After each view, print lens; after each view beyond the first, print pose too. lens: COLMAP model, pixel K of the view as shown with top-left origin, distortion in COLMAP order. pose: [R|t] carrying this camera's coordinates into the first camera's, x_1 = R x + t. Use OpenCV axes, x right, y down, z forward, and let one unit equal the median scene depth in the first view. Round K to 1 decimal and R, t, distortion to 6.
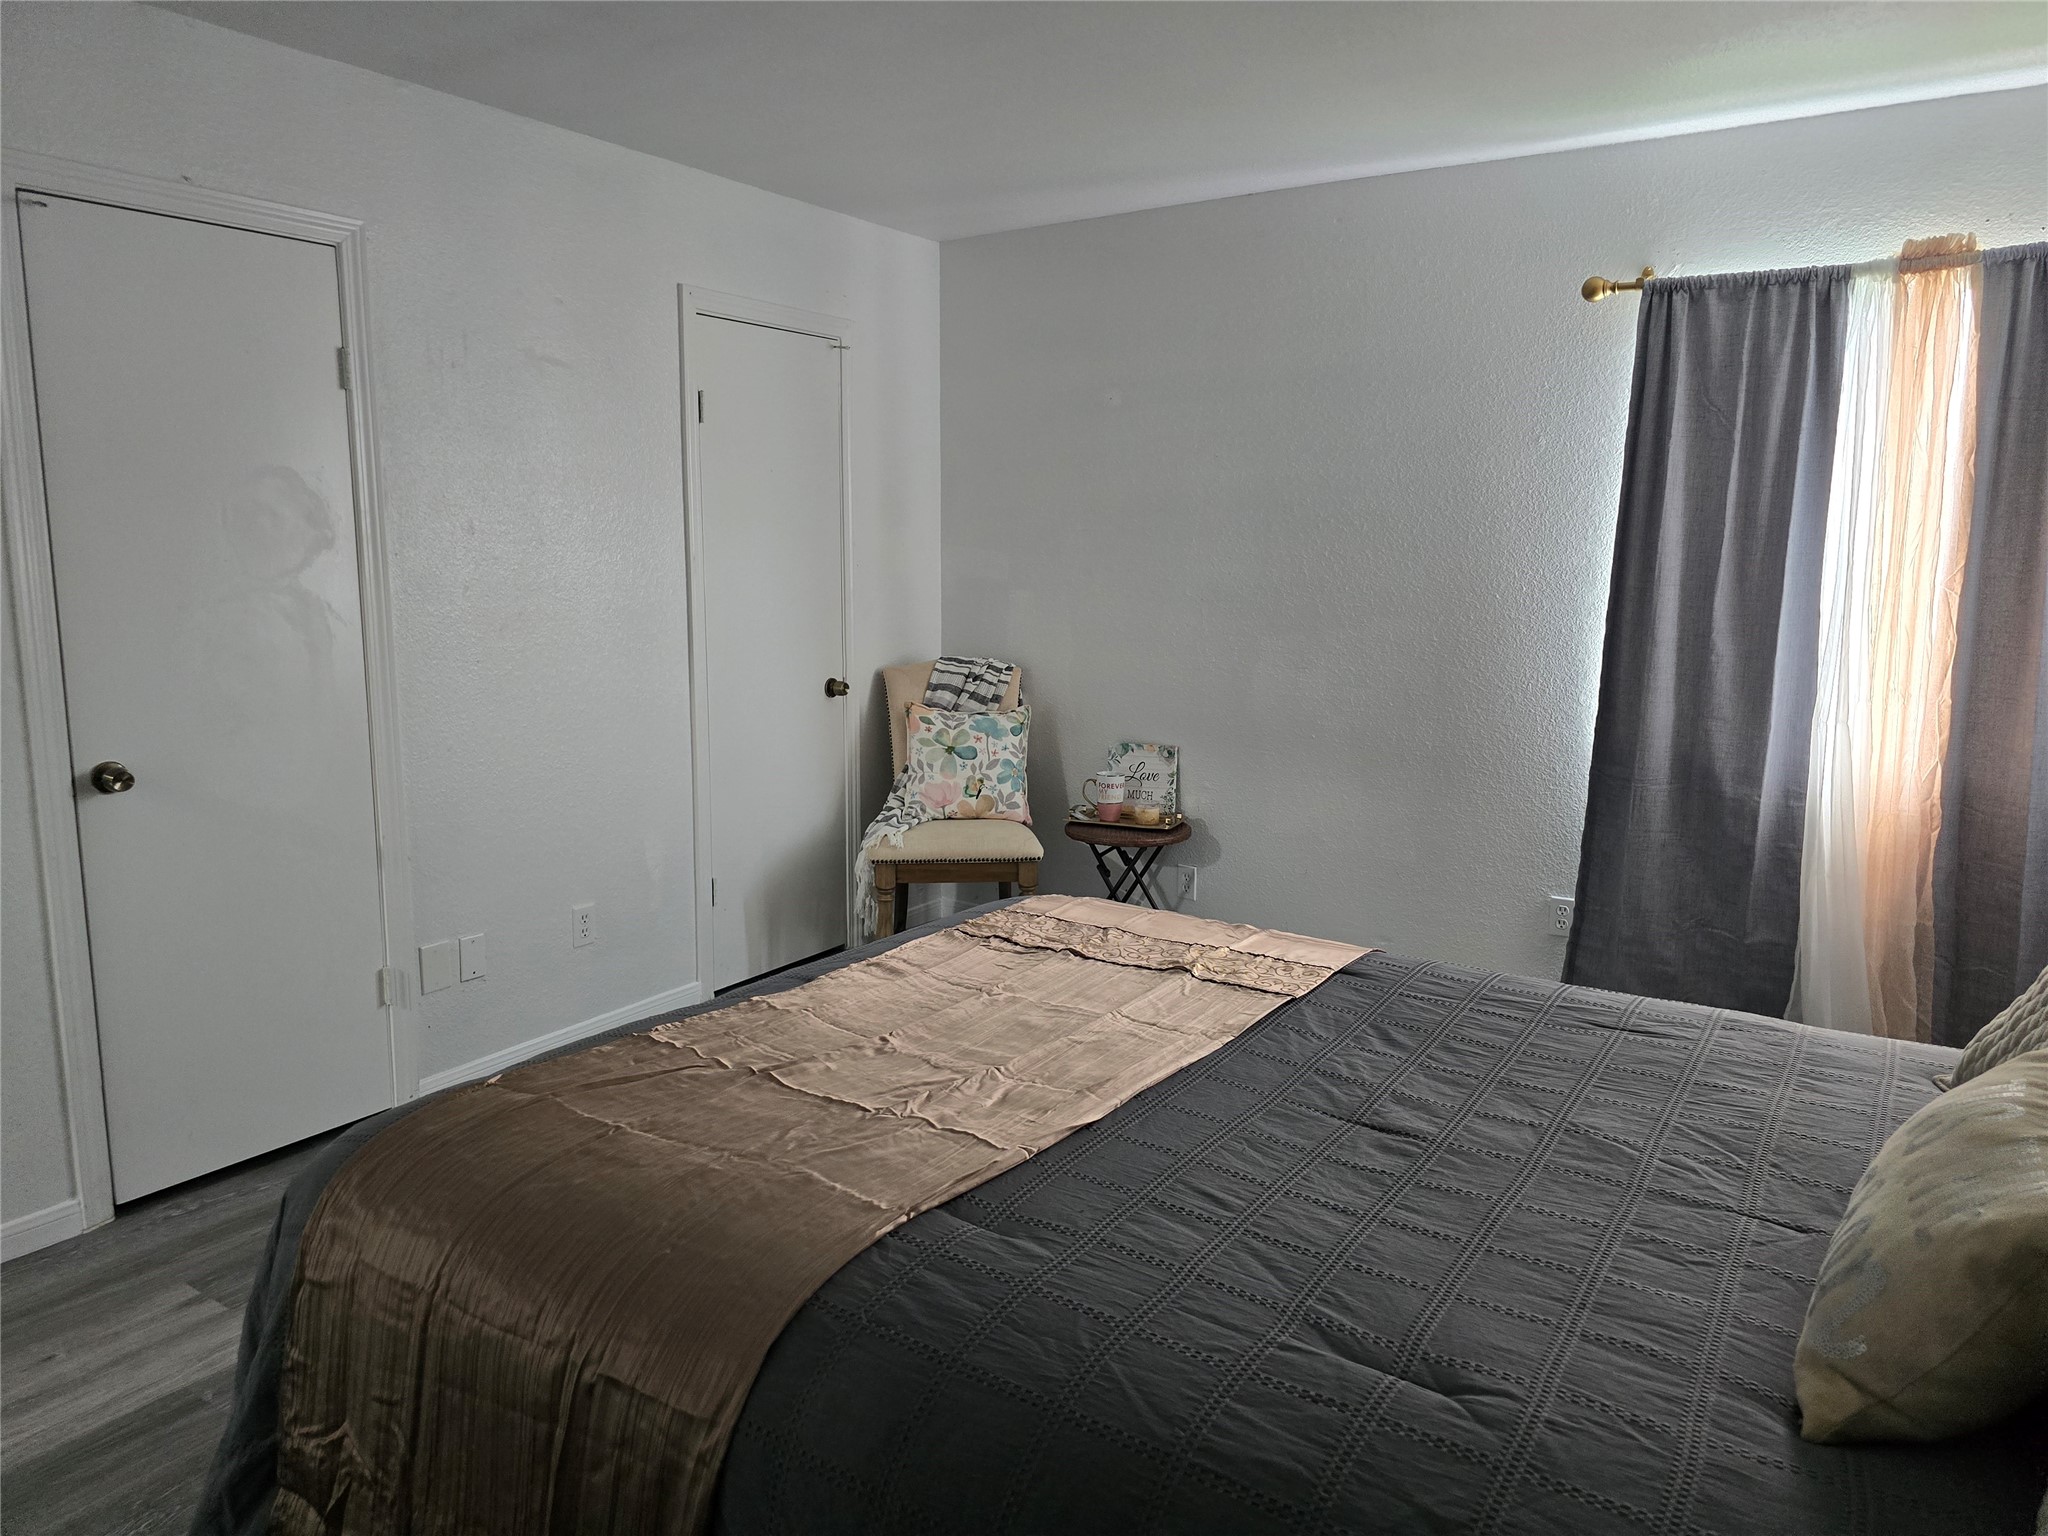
lens RADIAL K [[1351.2, 0, 1026.3], [0, 1351.2, 769.9], [0, 0, 1]] dist [0.005123, -0.026236]
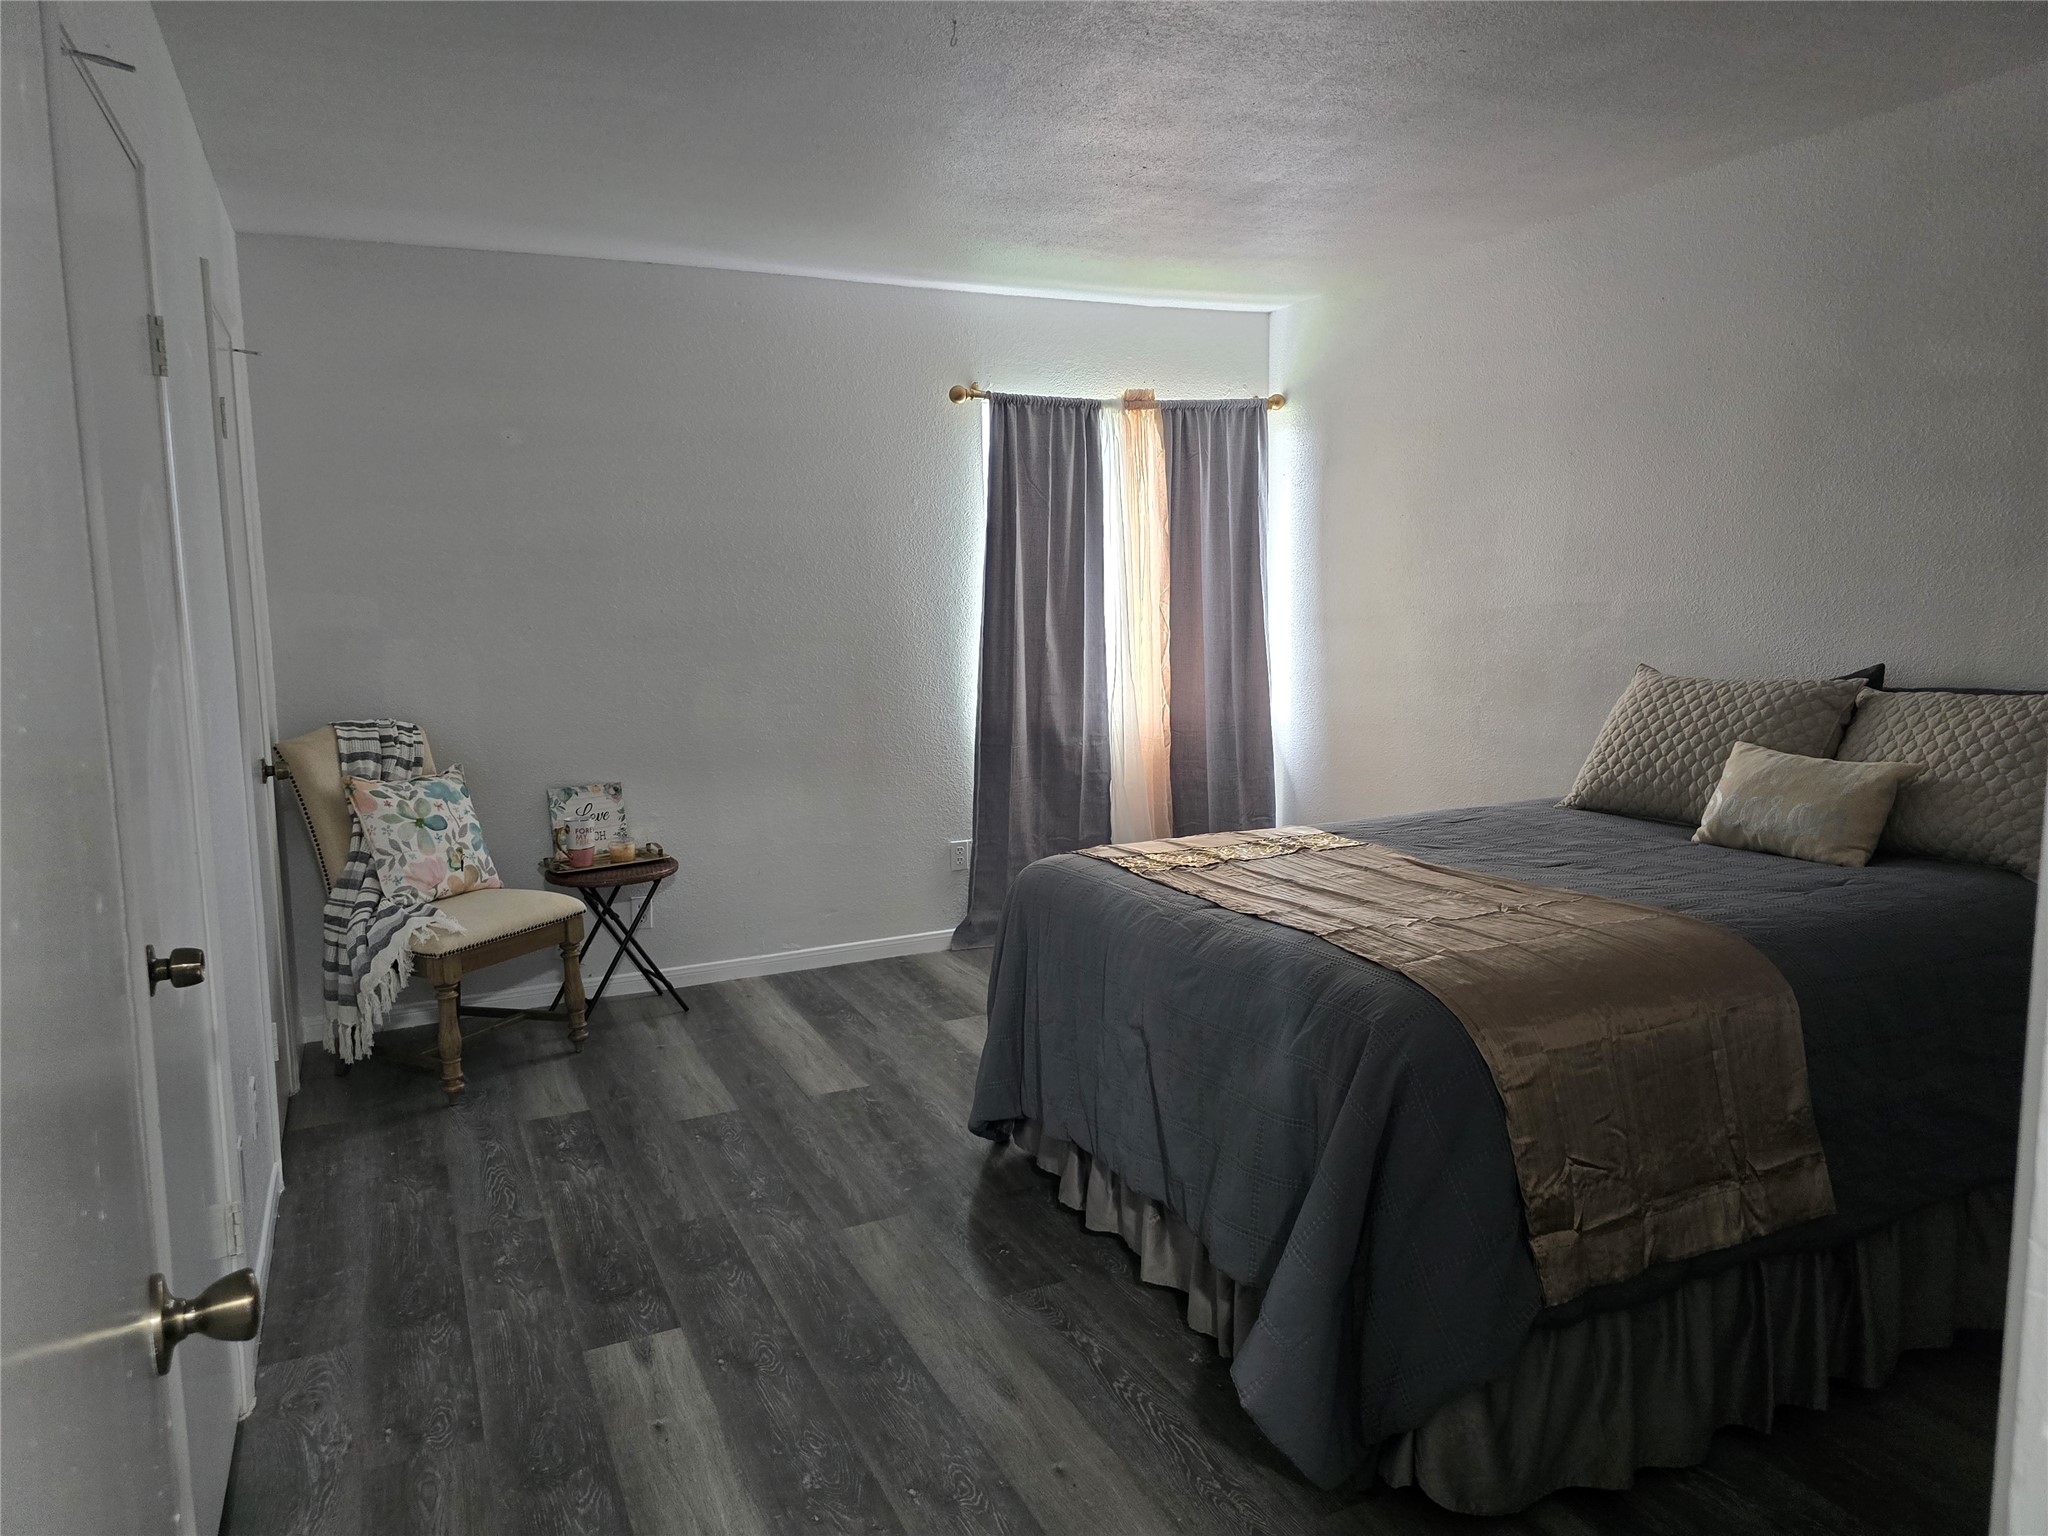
lens RADIAL K [[1351.2, 0, 1037.9], [0, 1351.2, 758.6], [0, 0, 1]] dist [0.005123, -0.026236]
pose [[0.499832, -0.123059, 0.857336, -0.603552], [0.163317, 0.985489, 0.046239, -0.030919], [-0.850585, 0.116906, 0.512677, 0.208621]]
